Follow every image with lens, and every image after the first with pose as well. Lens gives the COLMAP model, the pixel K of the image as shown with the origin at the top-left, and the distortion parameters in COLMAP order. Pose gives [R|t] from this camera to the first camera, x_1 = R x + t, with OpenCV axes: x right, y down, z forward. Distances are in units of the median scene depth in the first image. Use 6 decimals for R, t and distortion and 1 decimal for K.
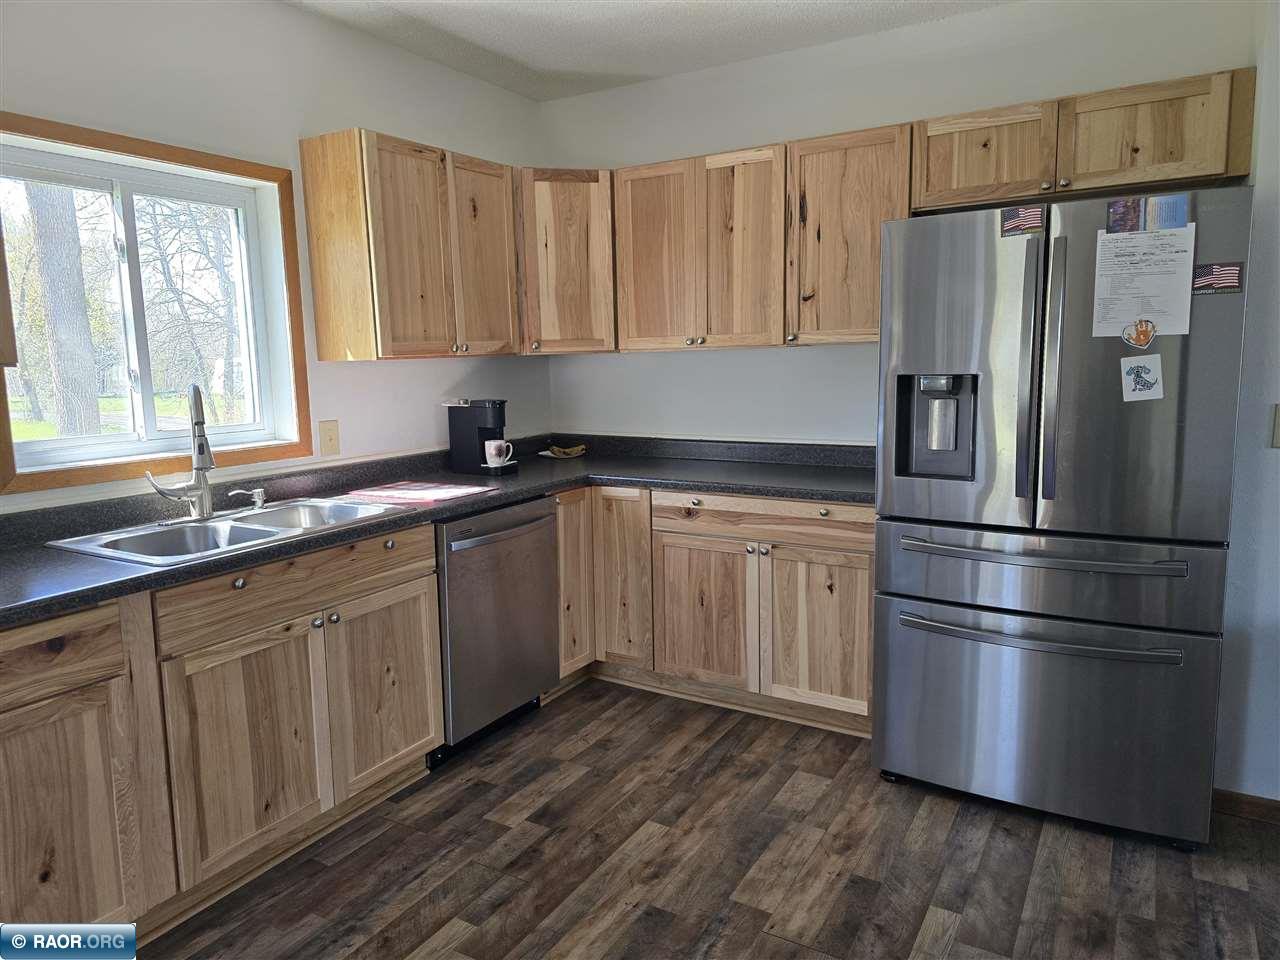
lens RADIAL K [[855.5, 0, 631.5], [0, 855.5, 466.9], [0, 0, 1]] dist [0.057741, -0.052346]
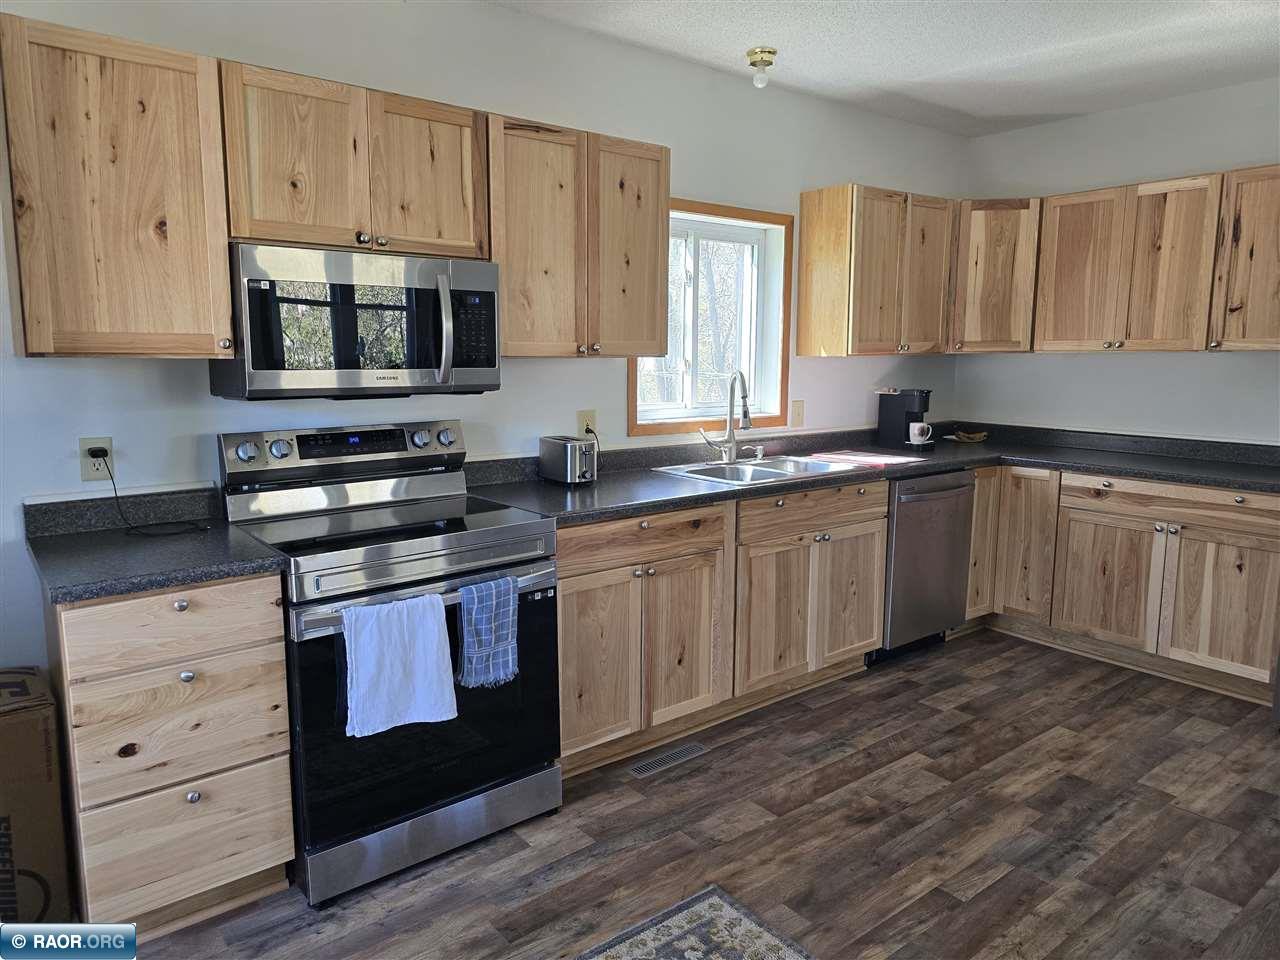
lens RADIAL K [[855.5, 0, 633.1], [0, 855.5, 466.3], [0, 0, 1]] dist [0.057741, -0.052346]
pose [[0.934995, 0.071962, -0.347282, -0.138600], [-0.069857, 0.997384, 0.018596, 0.046739], [0.347712, 0.006873, 0.937576, -0.381200]]
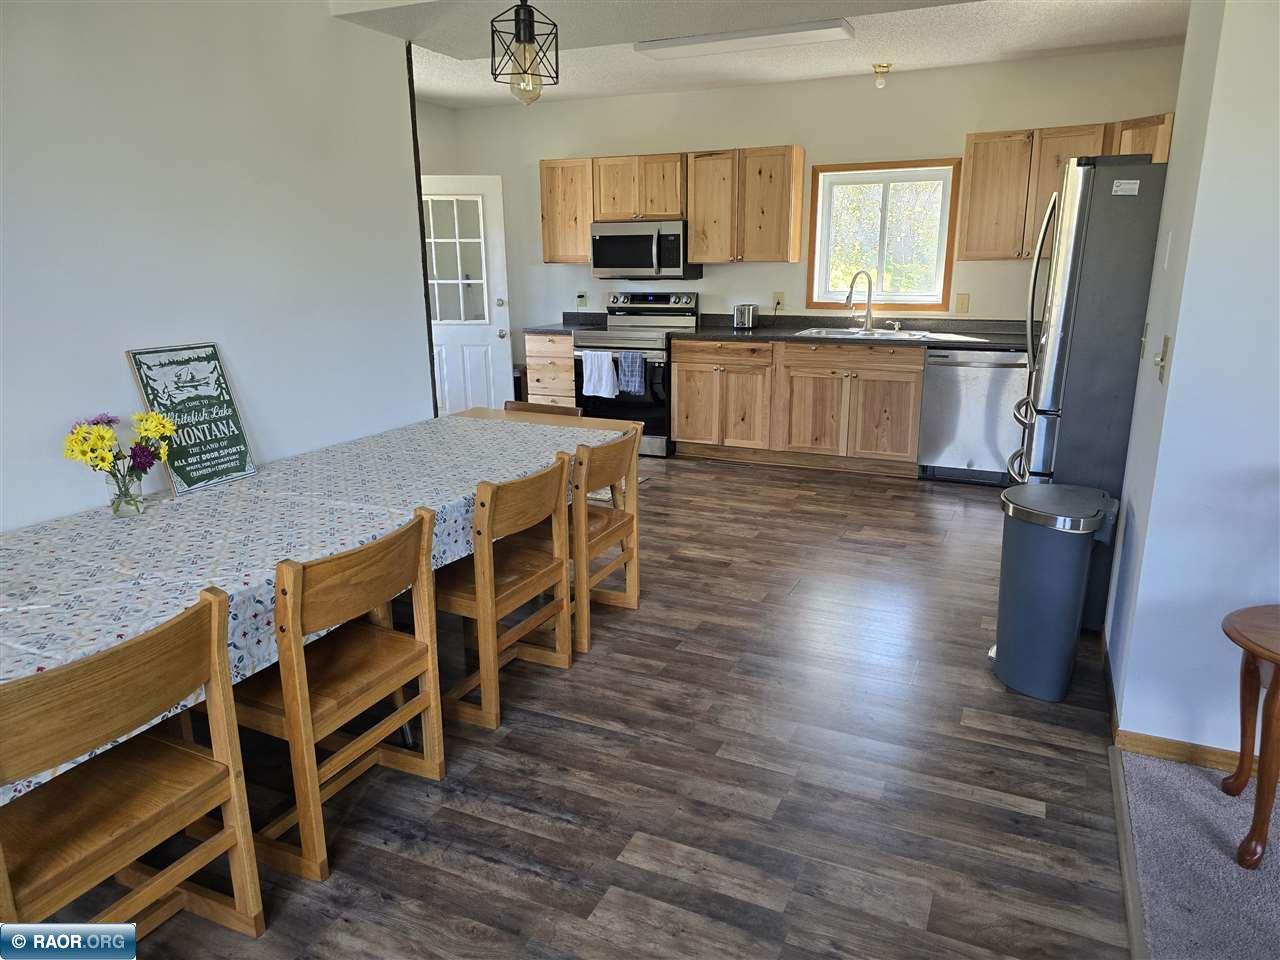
lens RADIAL K [[855.5, 0, 645.8], [0, 855.5, 480.2], [0, 0, 1]] dist [0.057741, -0.052346]
pose [[0.106442, 0.274606, -0.955647, 1.641735], [-0.124781, 0.957198, 0.261153, -0.078427], [0.986458, 0.091449, 0.136152, 0.130493]]
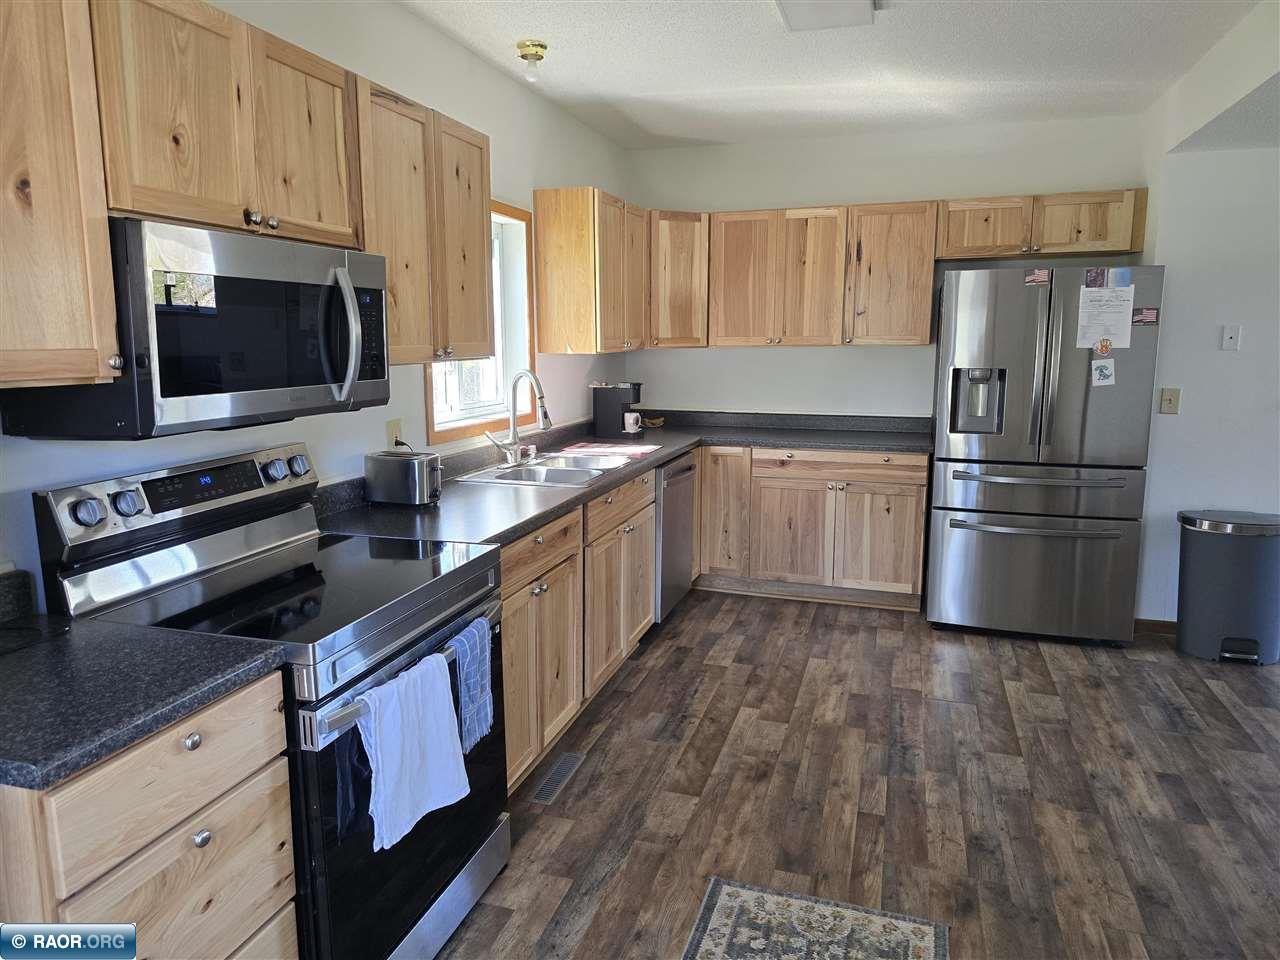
lens RADIAL K [[855.5, 0, 632.7], [0, 855.5, 463.5], [0, 0, 1]] dist [0.057741, -0.052346]
pose [[0.973921, -0.013148, 0.226504, -0.585074], [0.009772, 0.999824, 0.016020, 0.034478], [-0.226675, -0.013389, 0.973878, -0.383620]]
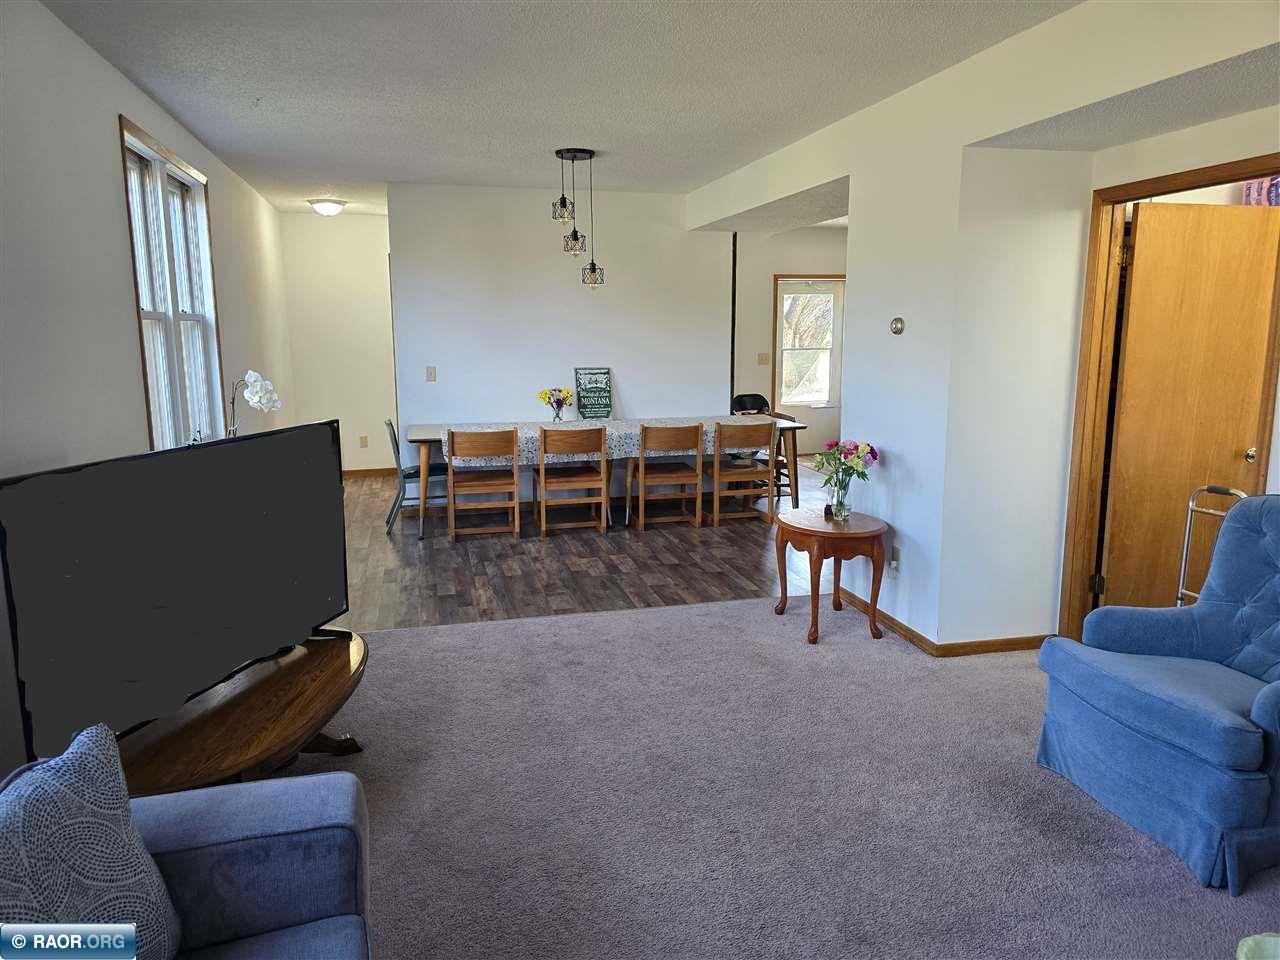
lens RADIAL K [[855.5, 0, 640.4], [0, 855.5, 478.4], [0, 0, 1]] dist [0.057741, -0.052346]
pose [[-0.705952, 0.141602, -0.693960, 2.352433], [-0.075531, 0.959171, 0.272554, -0.297386], [0.704221, 0.244826, -0.666434, 1.635134]]
